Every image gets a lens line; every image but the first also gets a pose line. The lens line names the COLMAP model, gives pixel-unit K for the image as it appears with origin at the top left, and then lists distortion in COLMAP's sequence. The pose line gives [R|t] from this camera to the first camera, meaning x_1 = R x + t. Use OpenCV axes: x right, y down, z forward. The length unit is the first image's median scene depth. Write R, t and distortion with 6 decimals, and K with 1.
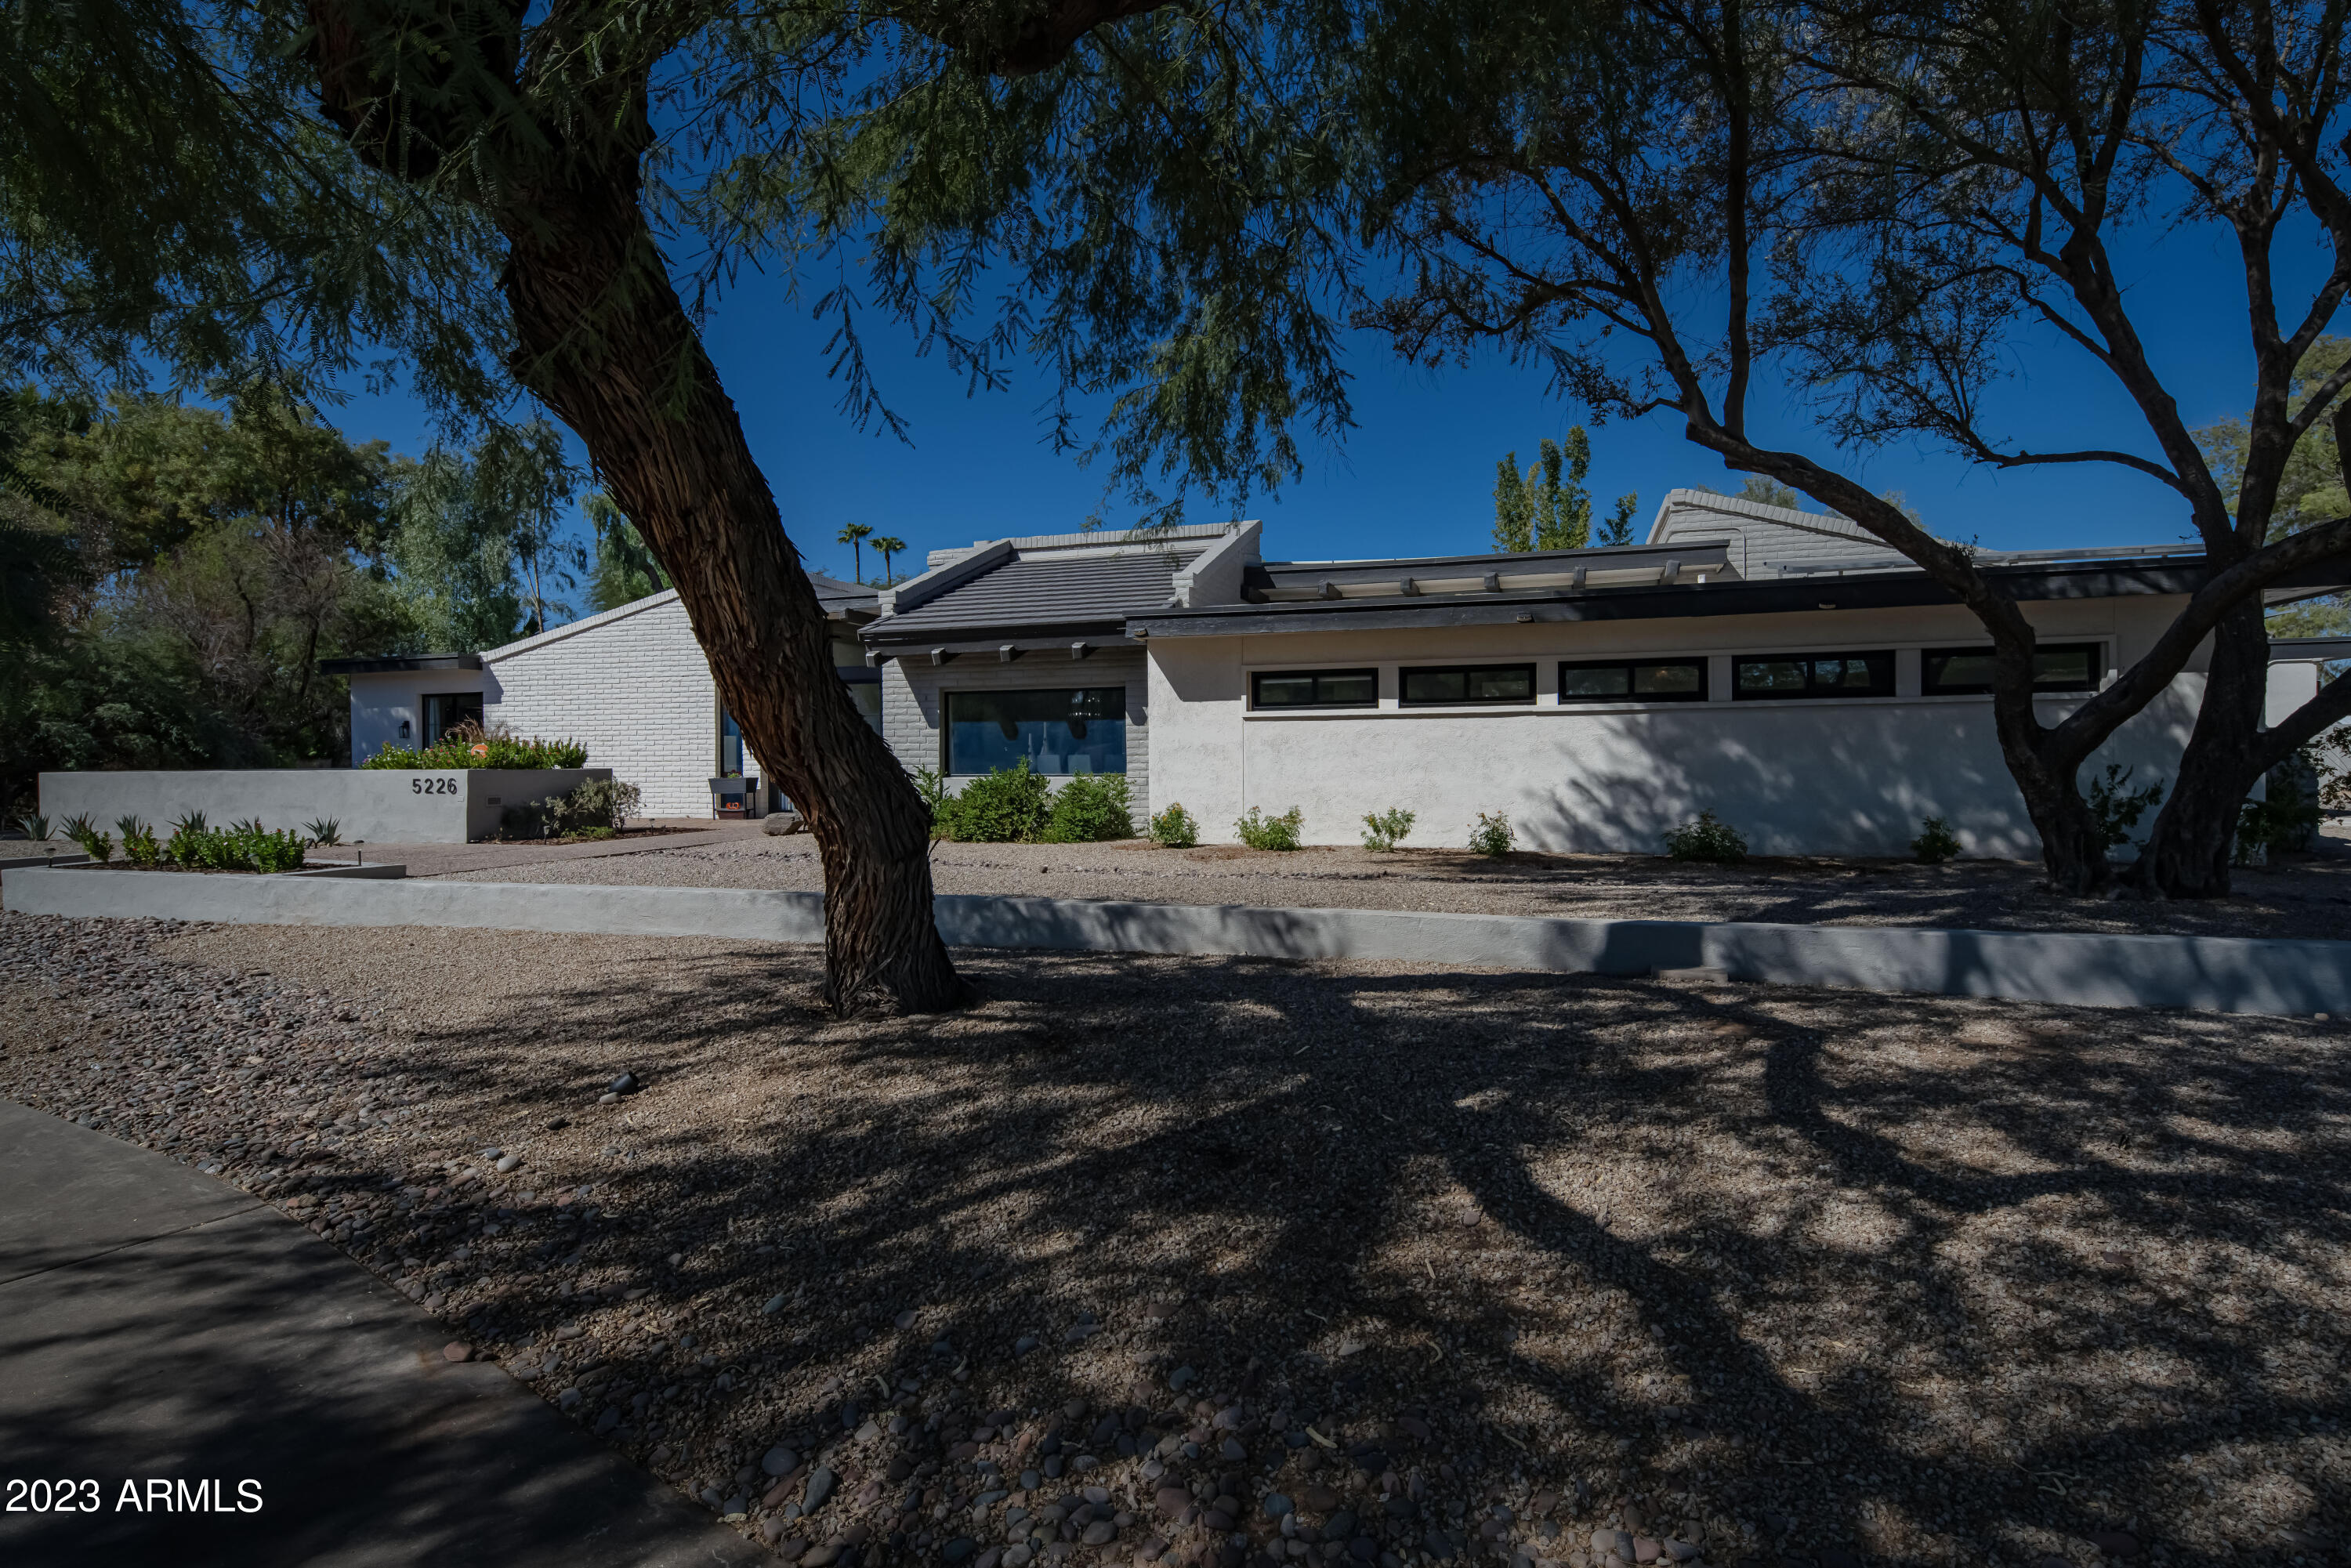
lens RADIAL K [[1206.6, 0, 1175.5], [0, 1206.6, 784.0], [0, 0, 1]] dist [0.003154, 0.000230]
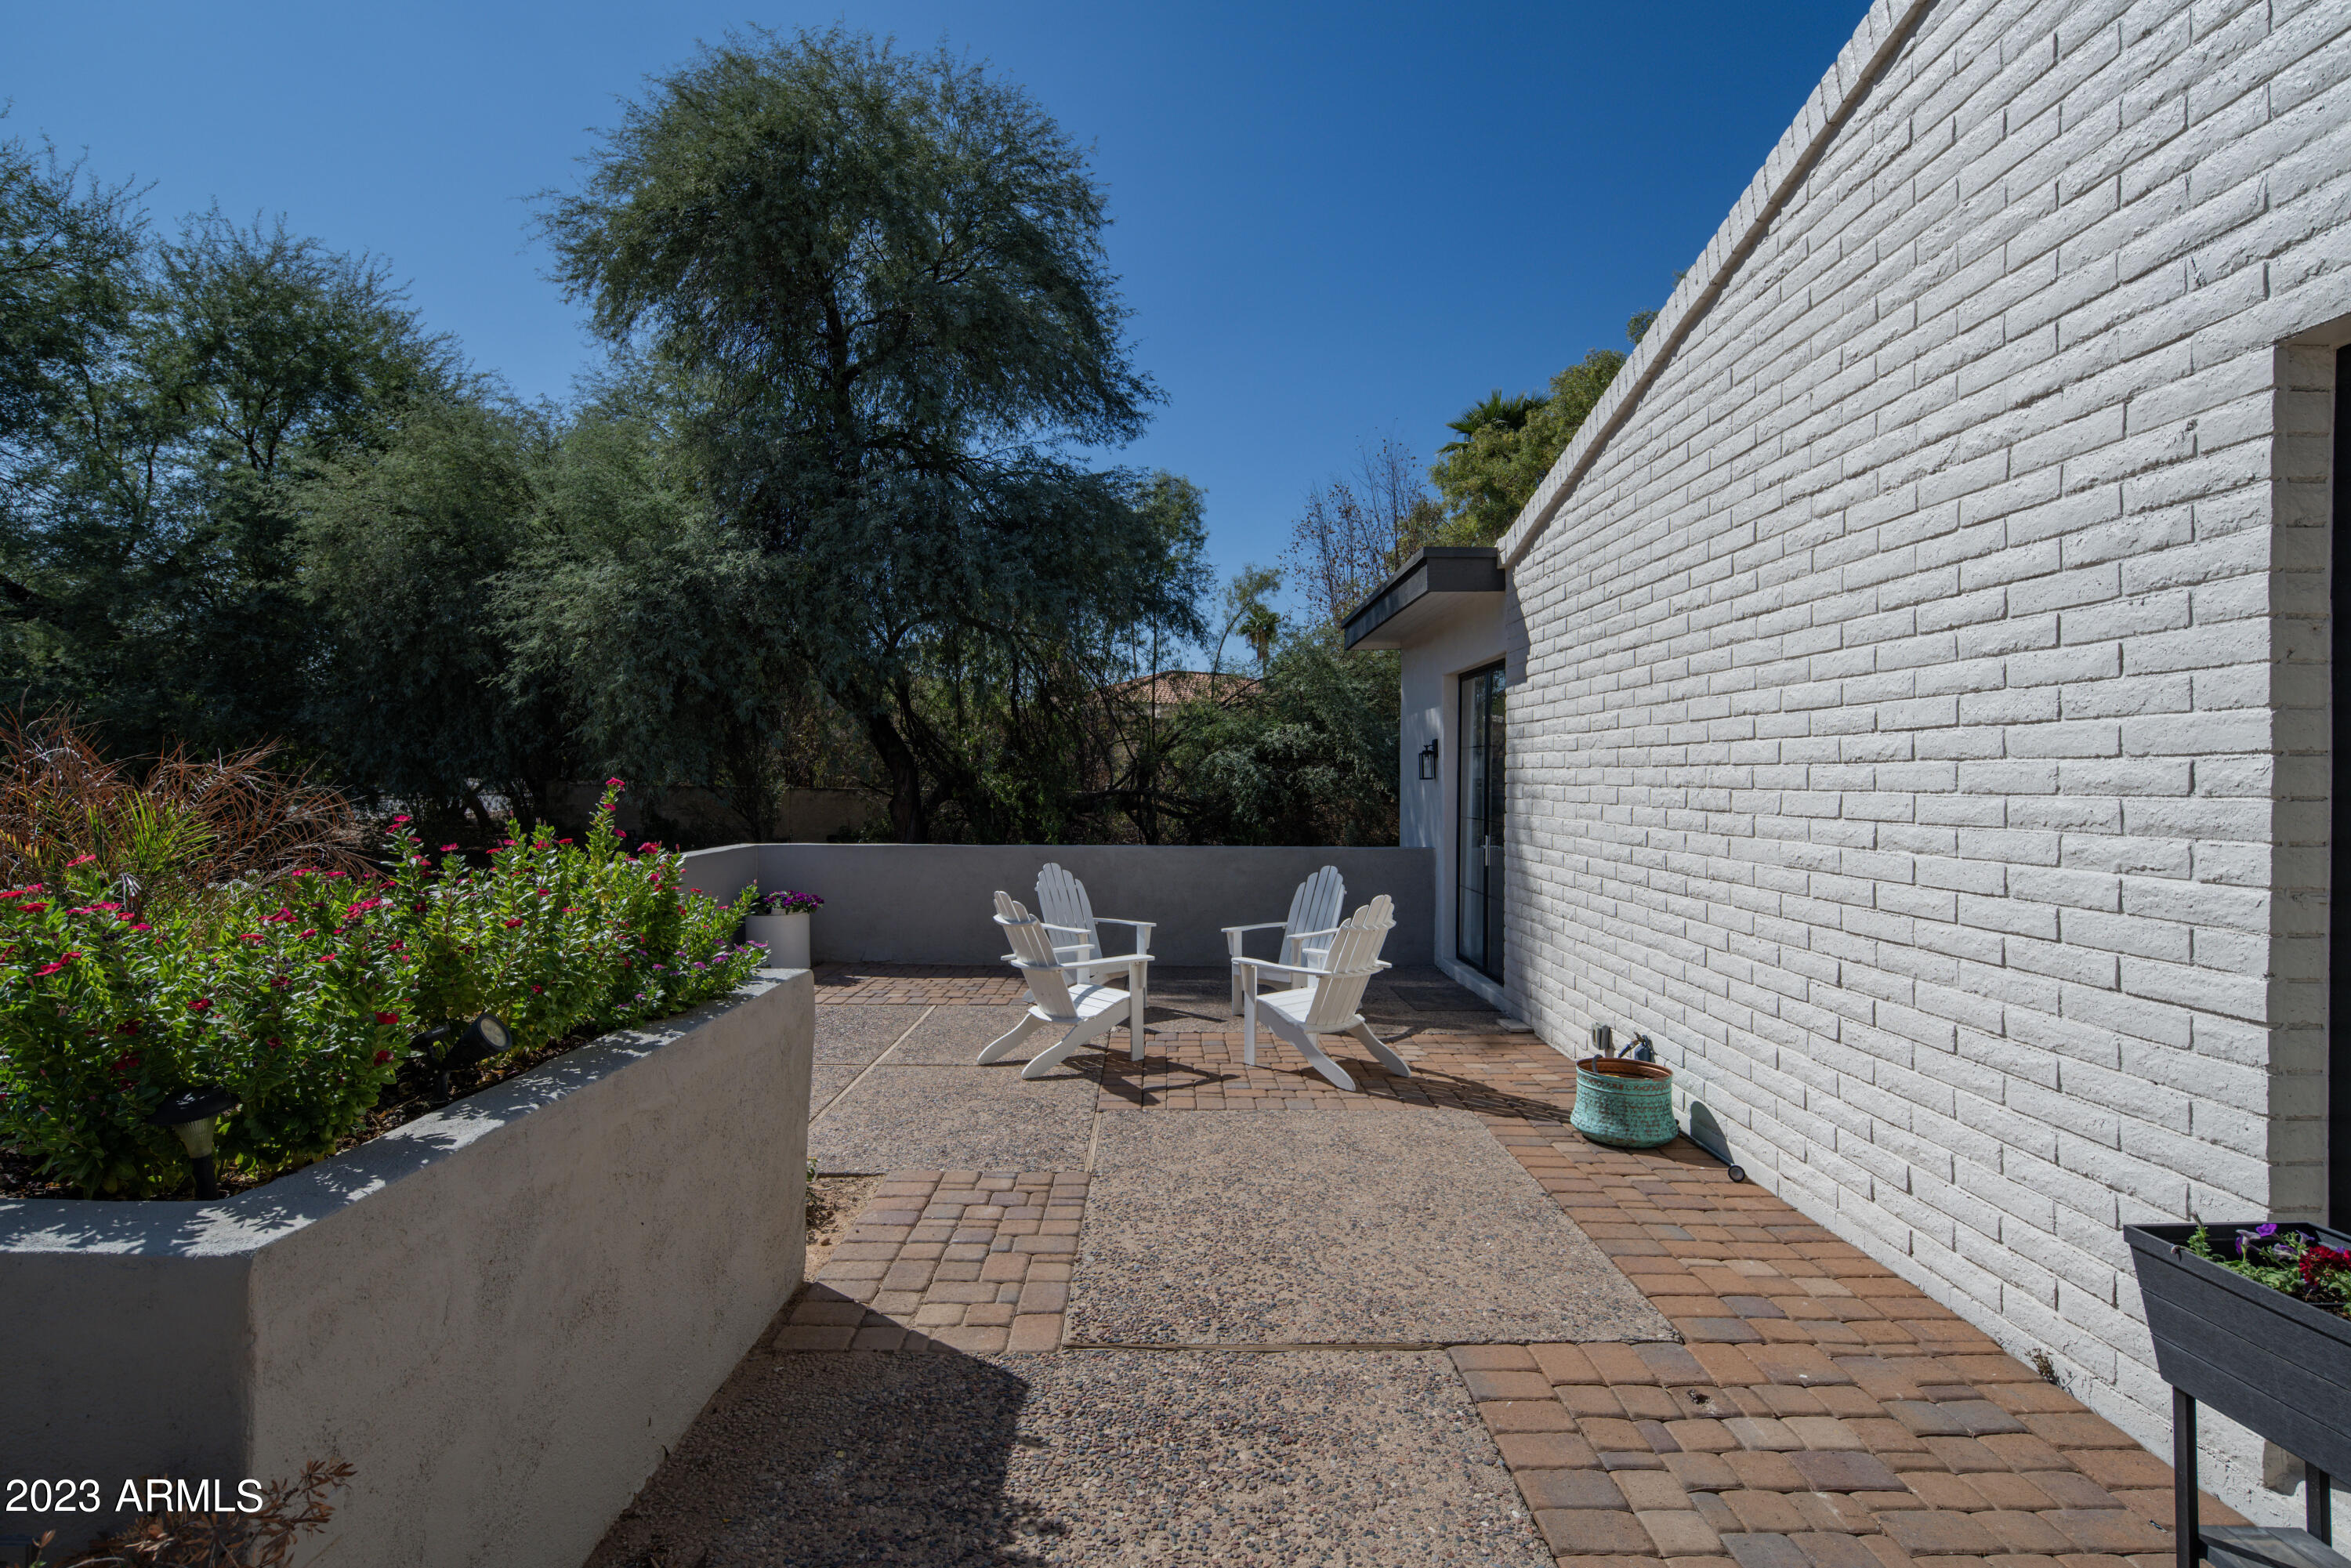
lens RADIAL K [[1152.8, 0, 1176.8], [0, 1152.8, 772.6], [0, 0, 1]] dist [0.002301, -0.000513]
pose [[0.324207, -0.000033, -0.945986, -0.480963], [-0.009932, 0.999945, -0.003439, -0.065288], [0.945934, 0.010511, 0.324189, 1.339093]]
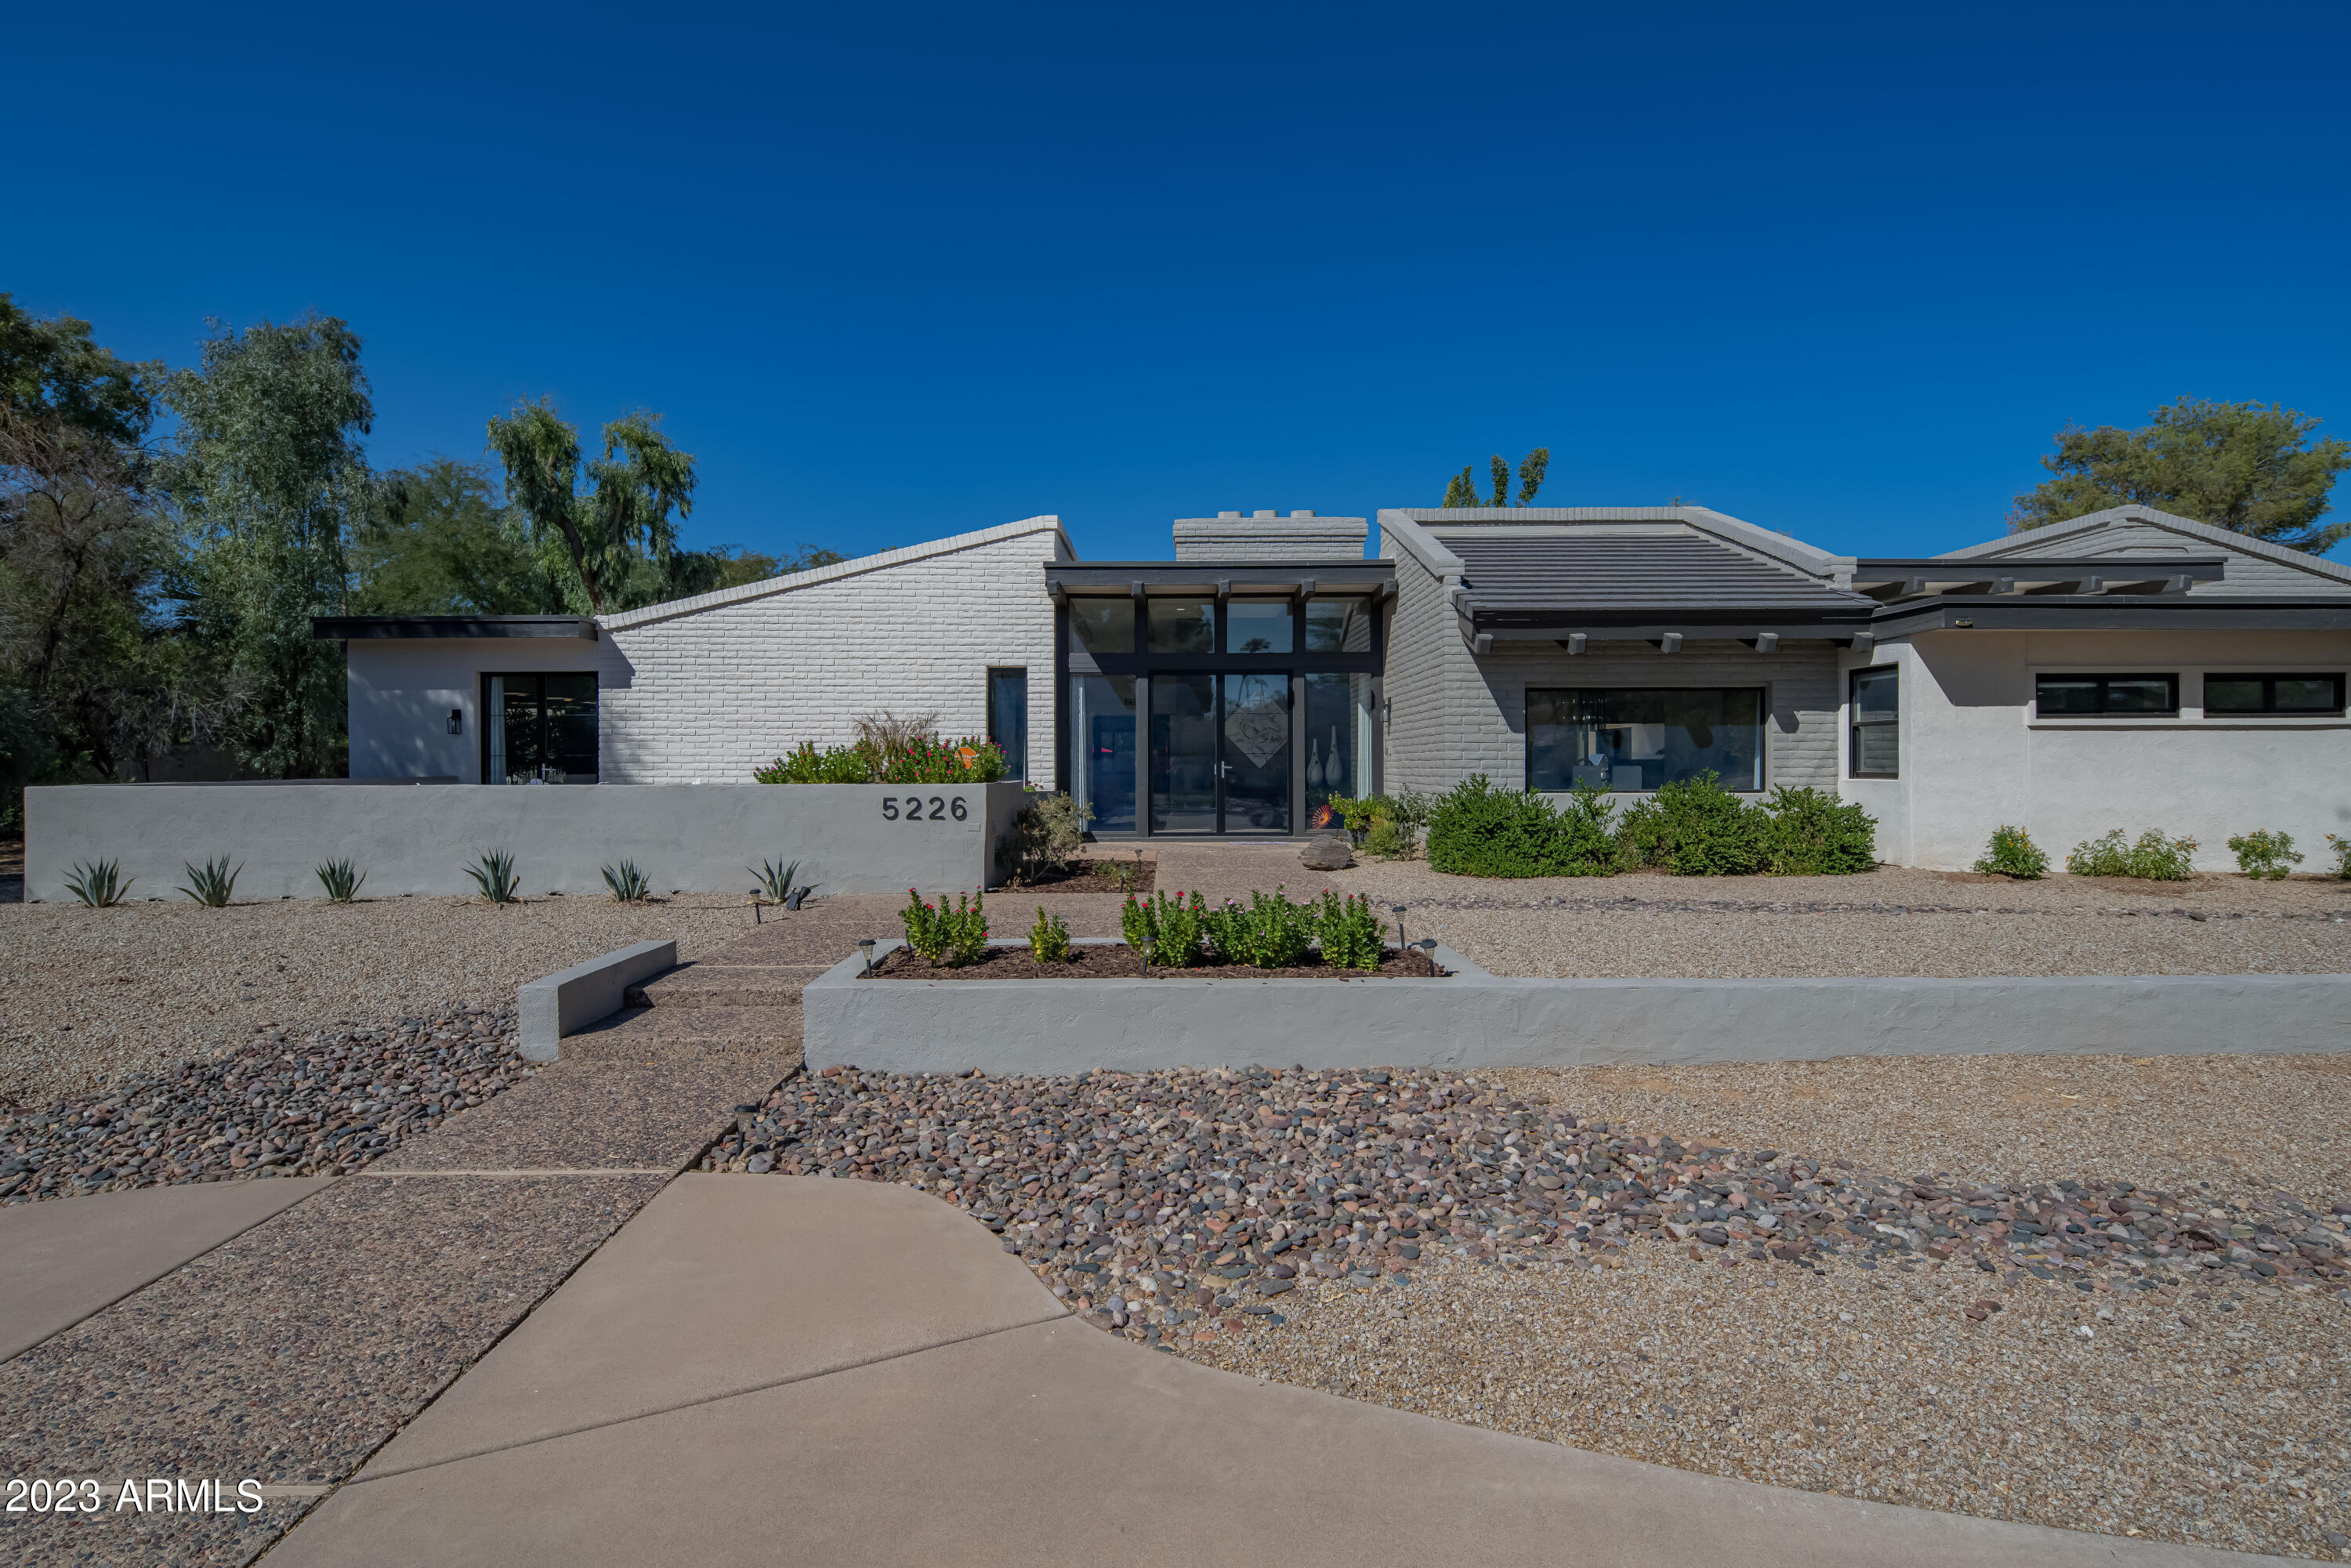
lens RADIAL K [[1171.6, 0, 1175.5], [0, 1171.6, 784.0], [0, 0, 1]] dist [0.004540, -0.000803]
pose [[0.948772, -0.000424, 0.315961, -0.782215], [0.001294, 0.999996, -0.002544, -0.011574], [-0.315958, 0.002822, 0.948769, 0.385349]]
